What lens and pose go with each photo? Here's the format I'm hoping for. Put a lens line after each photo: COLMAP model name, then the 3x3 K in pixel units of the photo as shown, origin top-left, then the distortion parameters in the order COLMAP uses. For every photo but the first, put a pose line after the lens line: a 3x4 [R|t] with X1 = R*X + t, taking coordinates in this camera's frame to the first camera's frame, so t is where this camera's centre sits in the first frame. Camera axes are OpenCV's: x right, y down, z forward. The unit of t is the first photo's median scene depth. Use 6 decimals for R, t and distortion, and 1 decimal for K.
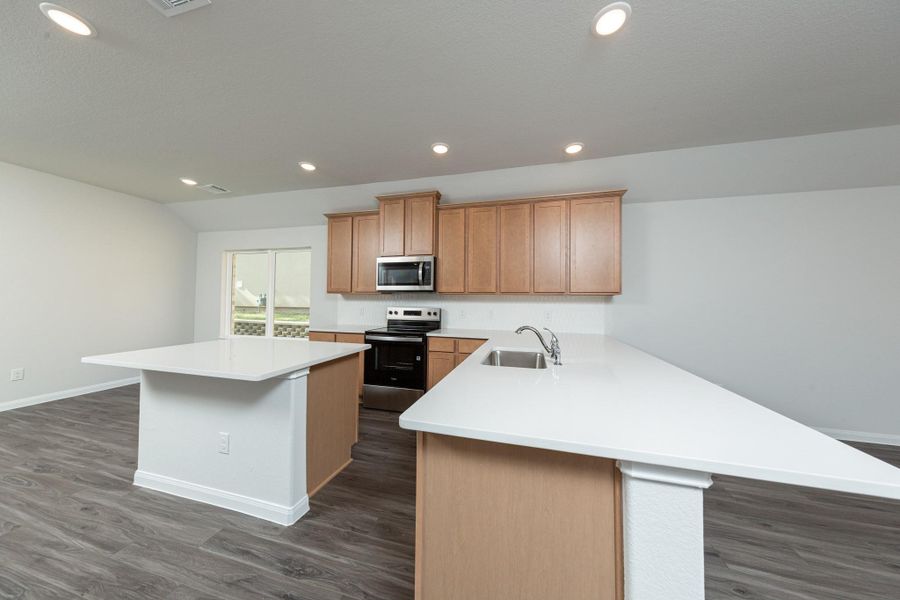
lens RADIAL K [[283.7, 0, 449.2], [0, 283.7, 299.0], [0, 0, 1]] dist [0.003280, -0.000086]
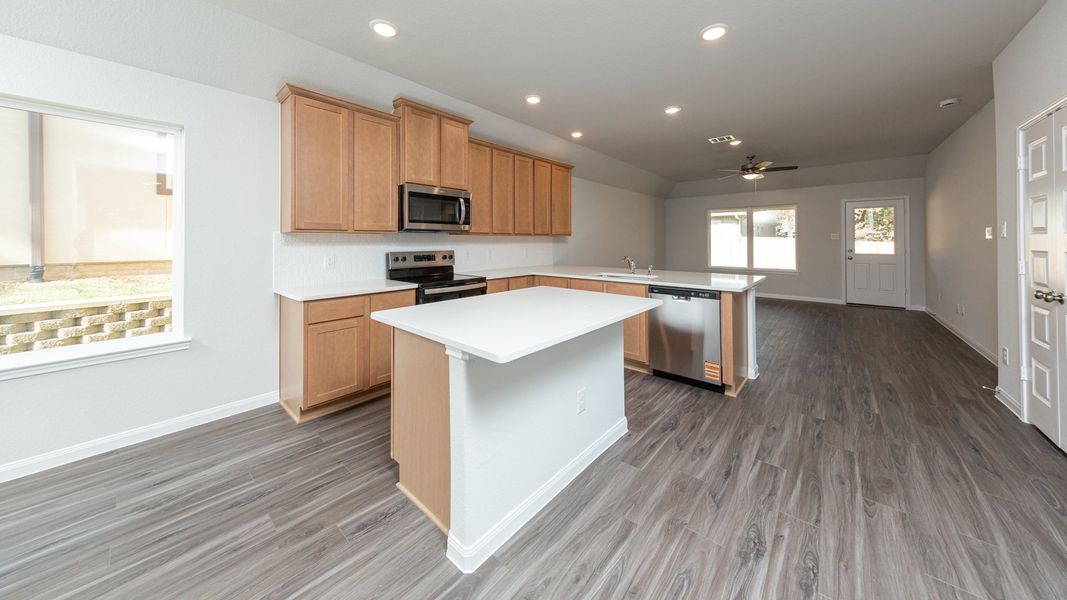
lens RADIAL K [[341.9, 0, 534.8], [0, 341.9, 241.3], [0, 0, 1]] dist [0.007454, -0.000280]
pose [[0.437497, -0.009269, 0.899172, -1.004720], [0.005434, 0.999956, 0.007664, -0.002851], [-0.899203, 0.001533, 0.437528, 0.359947]]
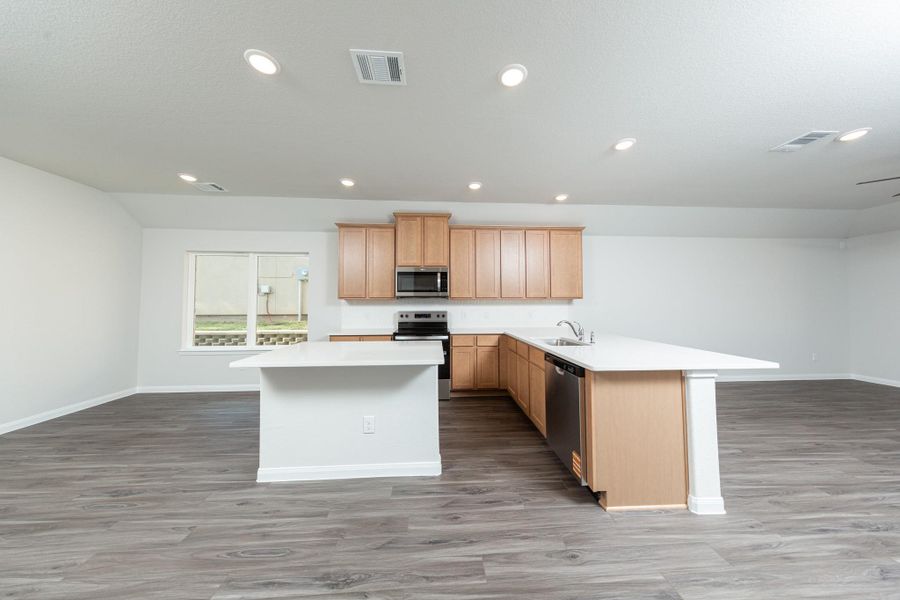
lens RADIAL K [[283.7, 0, 447.8], [0, 283.7, 300.0], [0, 0, 1]] dist [0.003280, -0.000086]
pose [[0.946862, -0.007559, 0.321551, -0.471259], [0.010965, 0.999901, -0.008782, -0.003774], [-0.321453, 0.011841, 0.946851, -0.138310]]
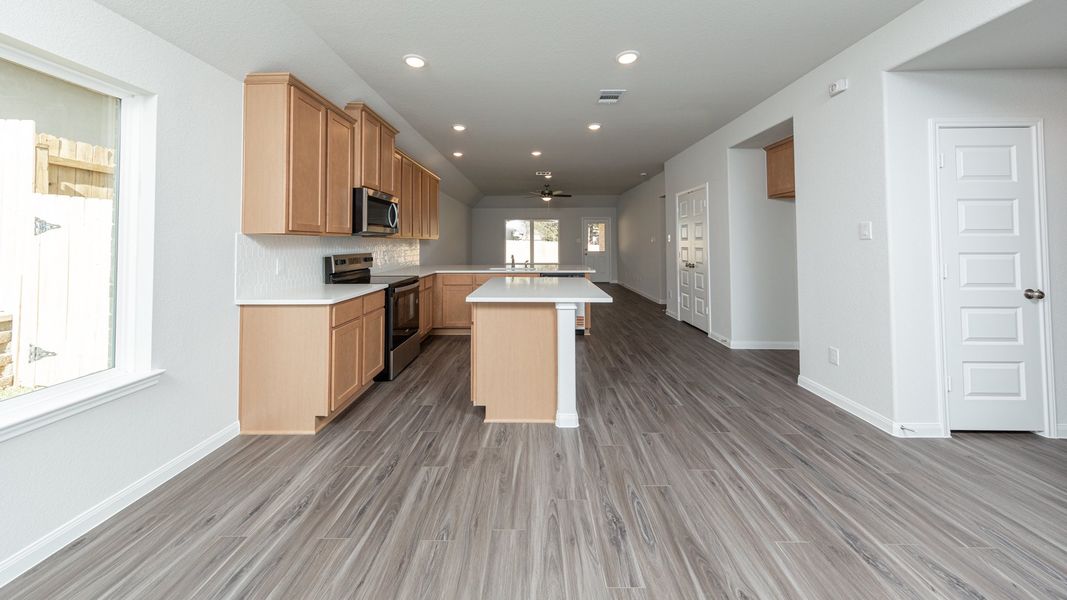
lens RADIAL K [[341.9, 0, 529.3], [0, 341.9, 239.3], [0, 0, 1]] dist [0.007454, -0.000280]
pose [[-0.245849, 0.003696, 0.969301, -1.366176], [0.001263, 0.999993, -0.003492, -0.007076], [-0.969307, 0.000365, -0.245852, 0.892279]]
